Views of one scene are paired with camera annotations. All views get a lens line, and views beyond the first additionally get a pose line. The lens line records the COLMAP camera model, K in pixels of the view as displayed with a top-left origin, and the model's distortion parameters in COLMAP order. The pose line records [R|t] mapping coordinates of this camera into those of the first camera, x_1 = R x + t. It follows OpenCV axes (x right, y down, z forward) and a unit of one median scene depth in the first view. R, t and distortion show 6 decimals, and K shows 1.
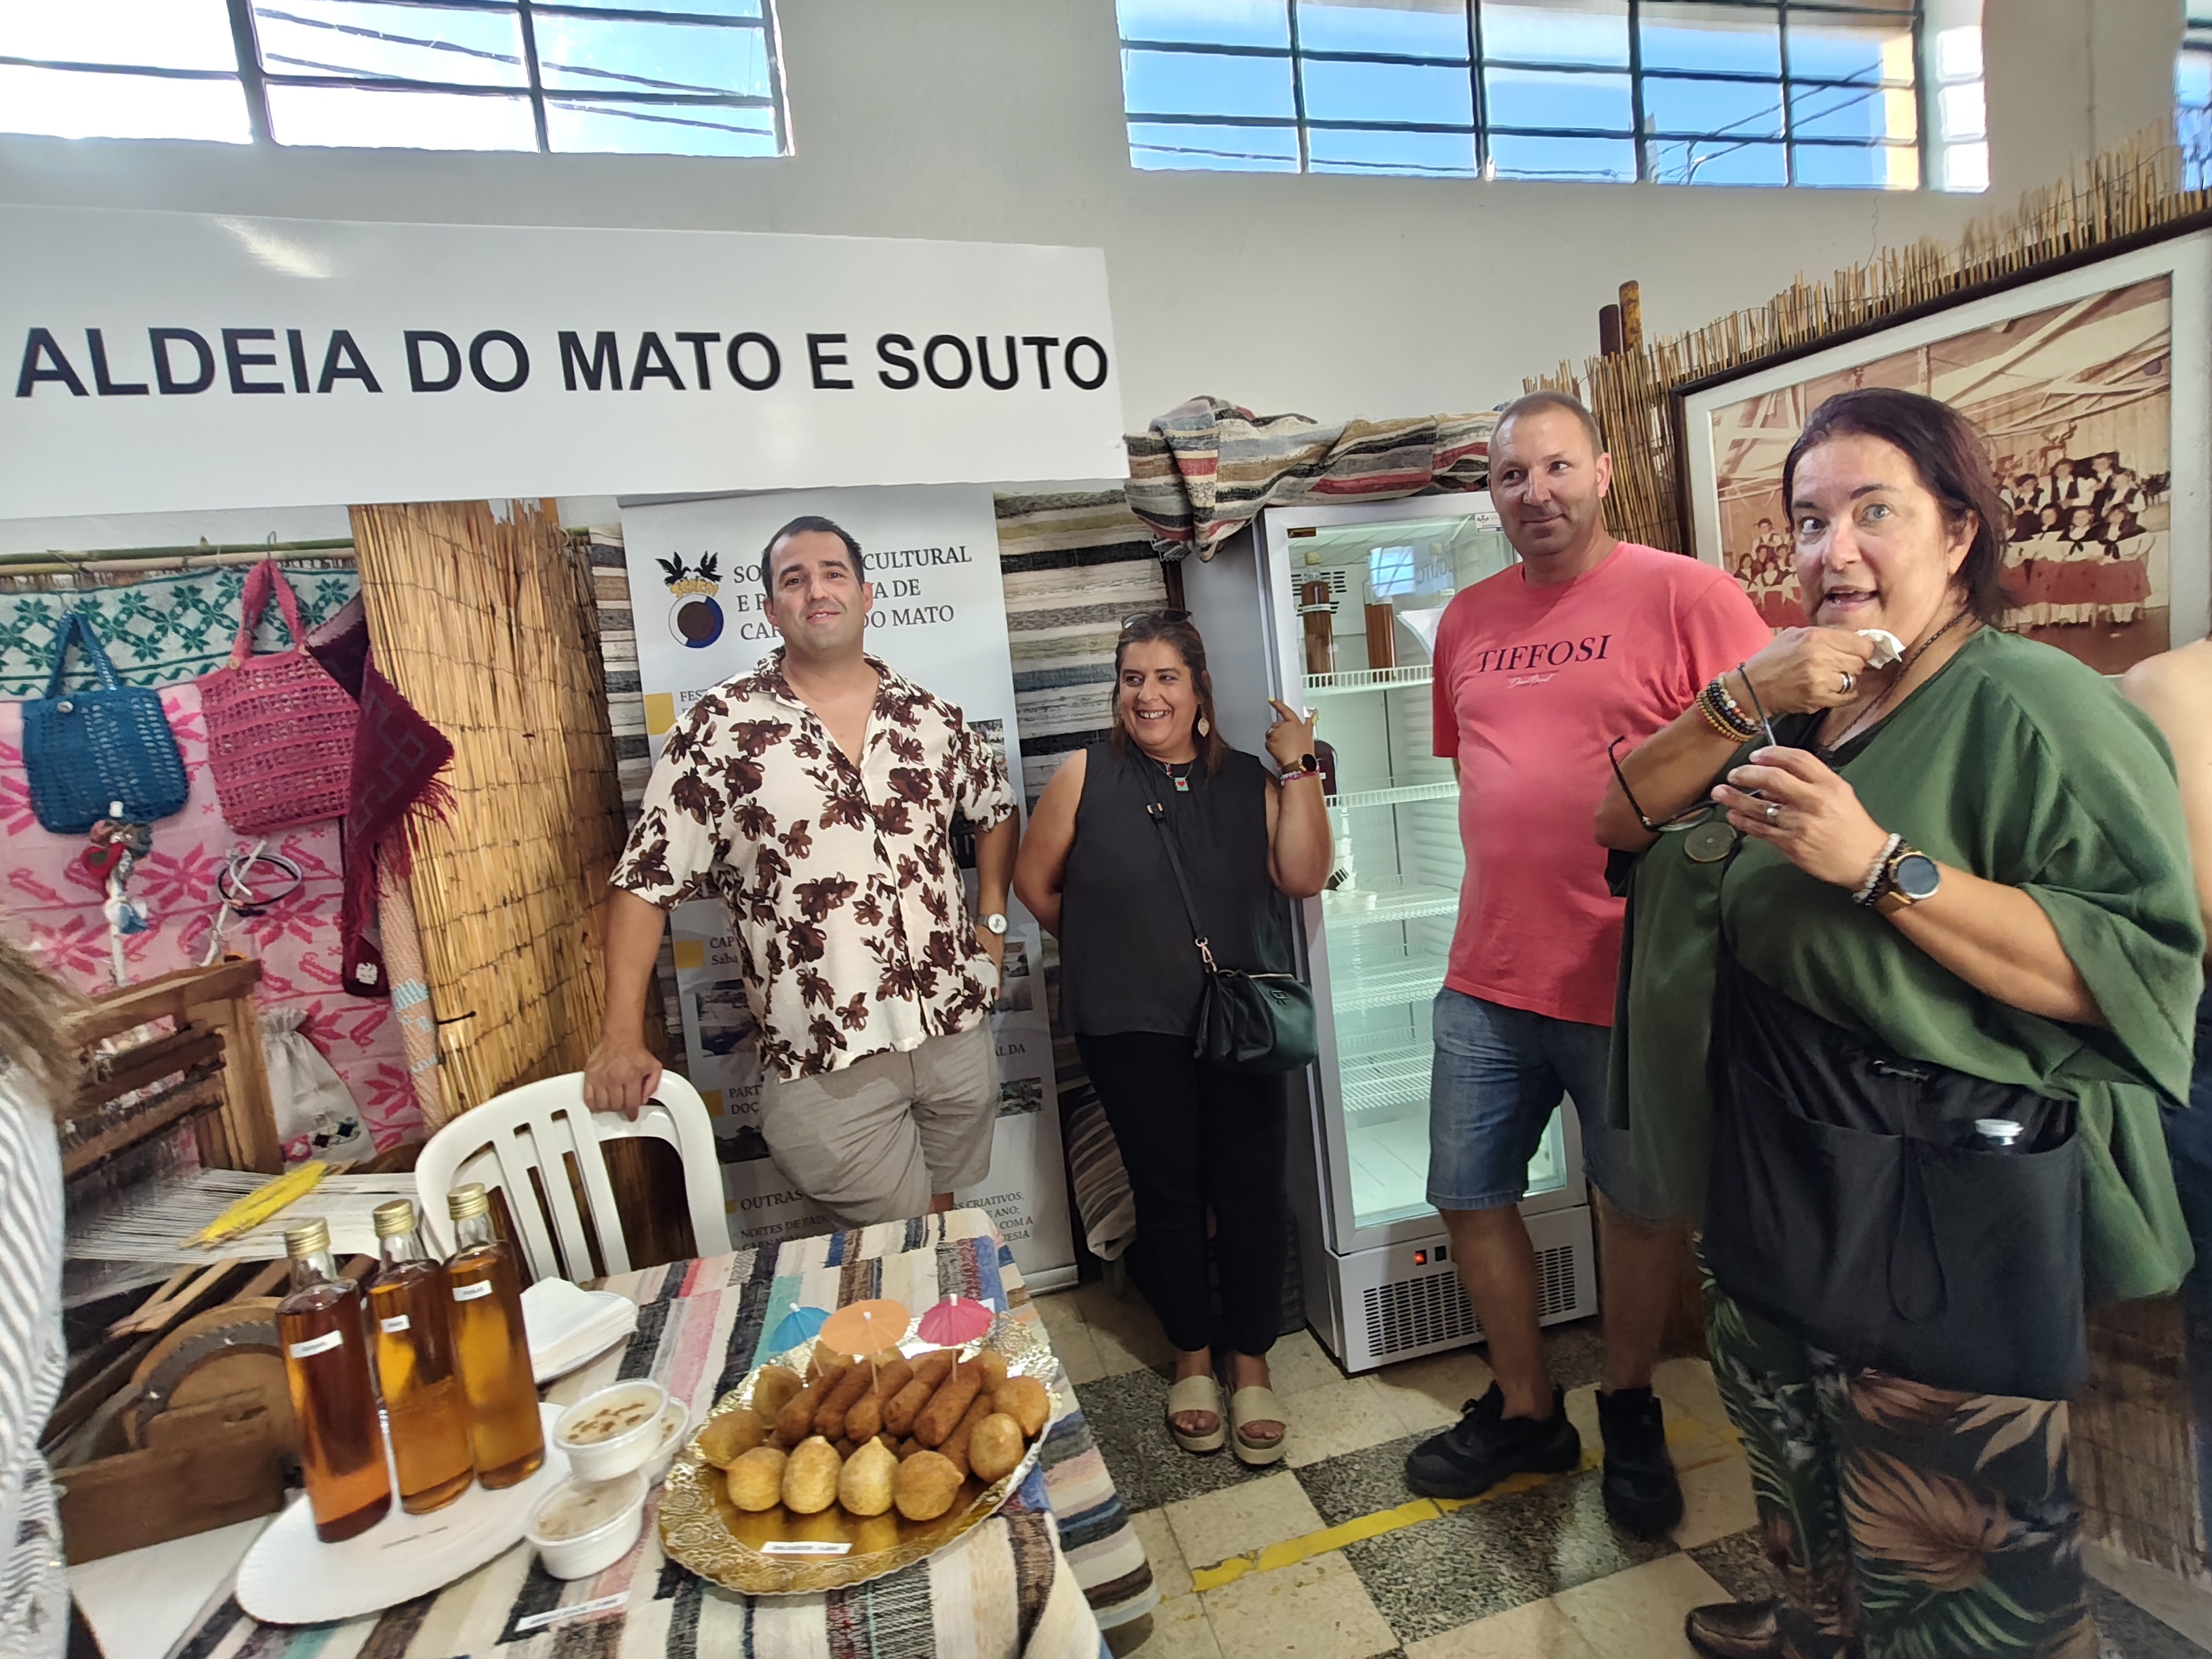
lens RADIAL K [[997.3, 0, 1106.0], [0, 997.3, 829.5], [0, 0, 1]] dist [0.010366, -0.000255]
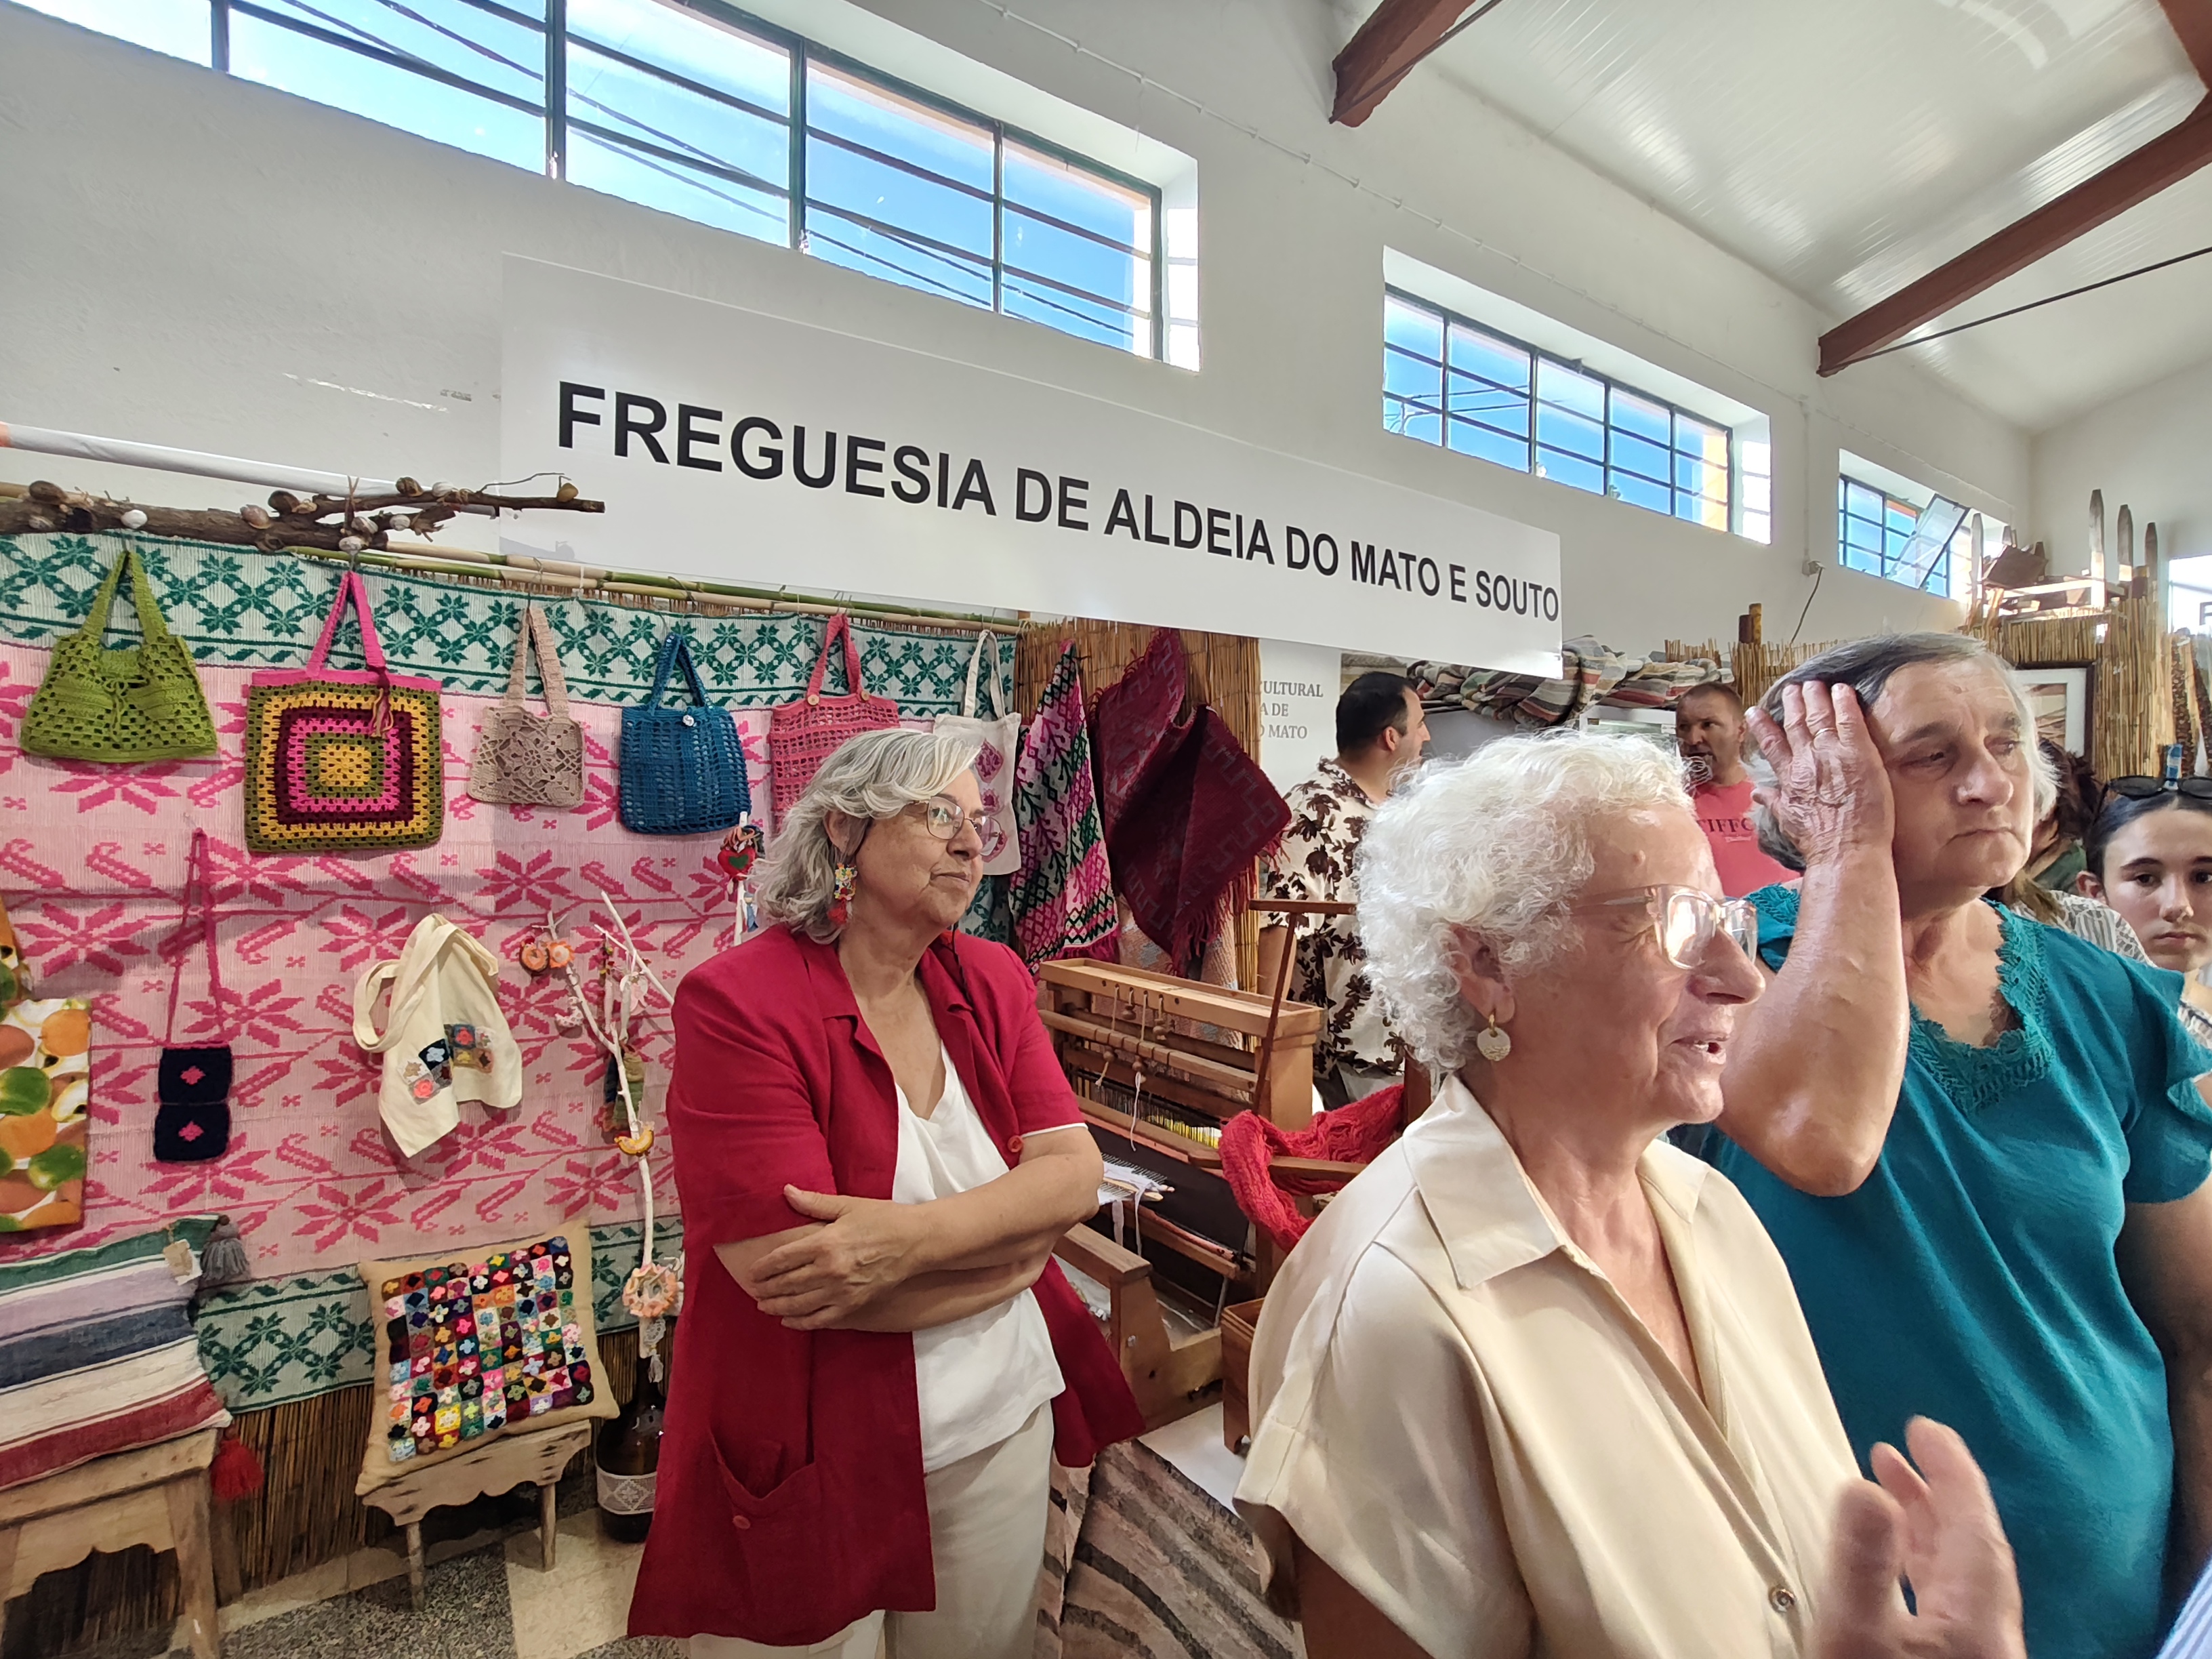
lens RADIAL K [[1014.6, 0, 1106.0], [0, 1014.6, 829.5], [0, 0, 1]] dist [-0.000025, -0.000020]
pose [[0.939395, 0.104511, 0.326518, -0.922928], [-0.073488, 0.991649, -0.105978, 0.078221], [-0.334867, 0.075560, 0.939231, -0.177552]]
